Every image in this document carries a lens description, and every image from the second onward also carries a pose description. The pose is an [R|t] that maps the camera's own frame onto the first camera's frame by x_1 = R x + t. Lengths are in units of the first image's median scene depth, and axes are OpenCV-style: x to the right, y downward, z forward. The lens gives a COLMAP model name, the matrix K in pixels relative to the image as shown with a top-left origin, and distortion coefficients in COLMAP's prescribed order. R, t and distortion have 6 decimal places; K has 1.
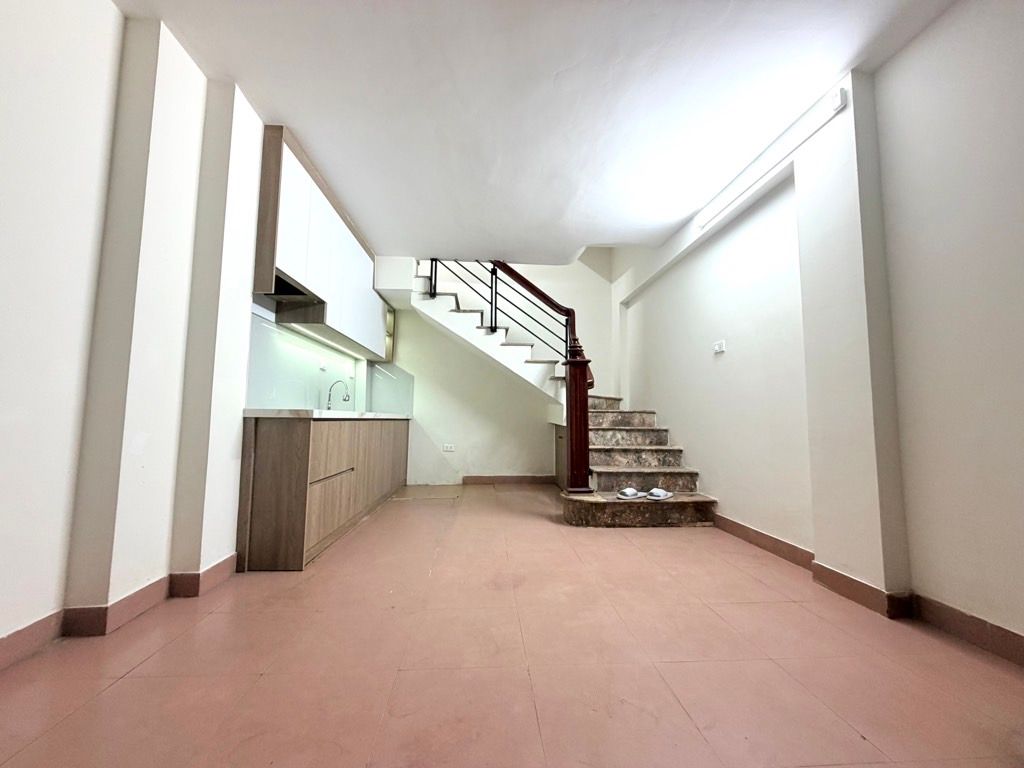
lens RADIAL K [[407.1, 0, 510.0], [0, 407.1, 383.5], [0, 0, 1]] dist [0.001925, -0.000191]
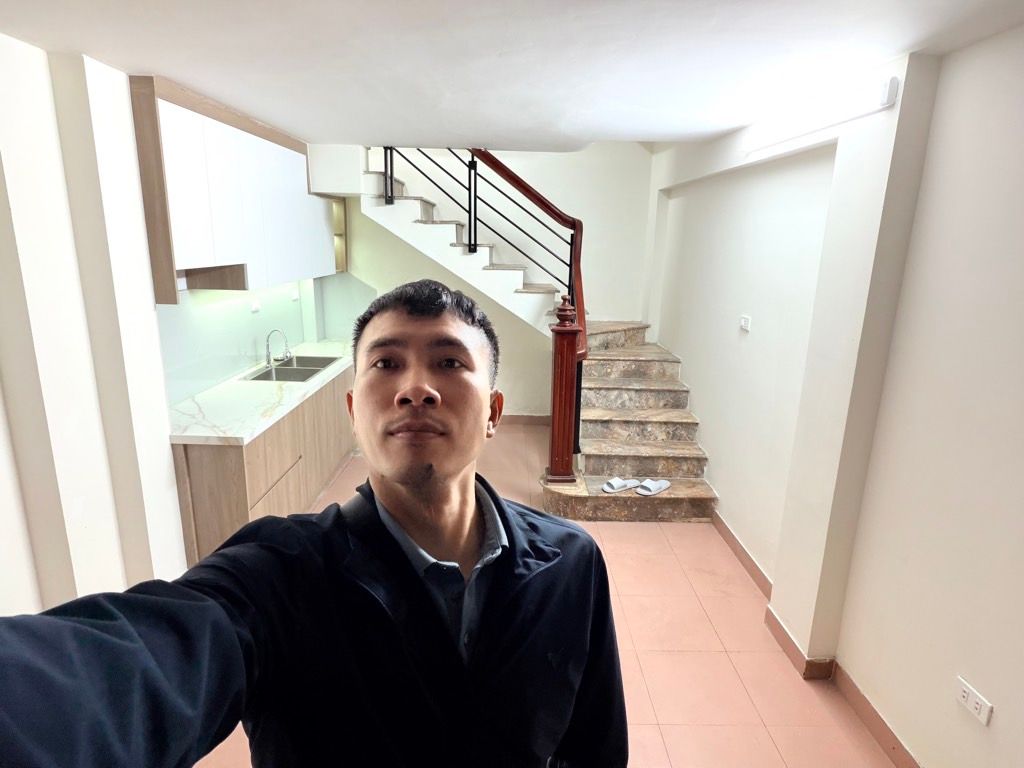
lens RADIAL K [[581.7, 0, 512.3], [0, 581.7, 382.7], [0, 0, 1]] dist [0.004307, -0.003207]
pose [[0.998267, 0.027676, -0.051926, 0.110669], [-0.009660, 0.947590, 0.319343, -0.282942], [0.058042, -0.318288, 0.946215, -0.098542]]
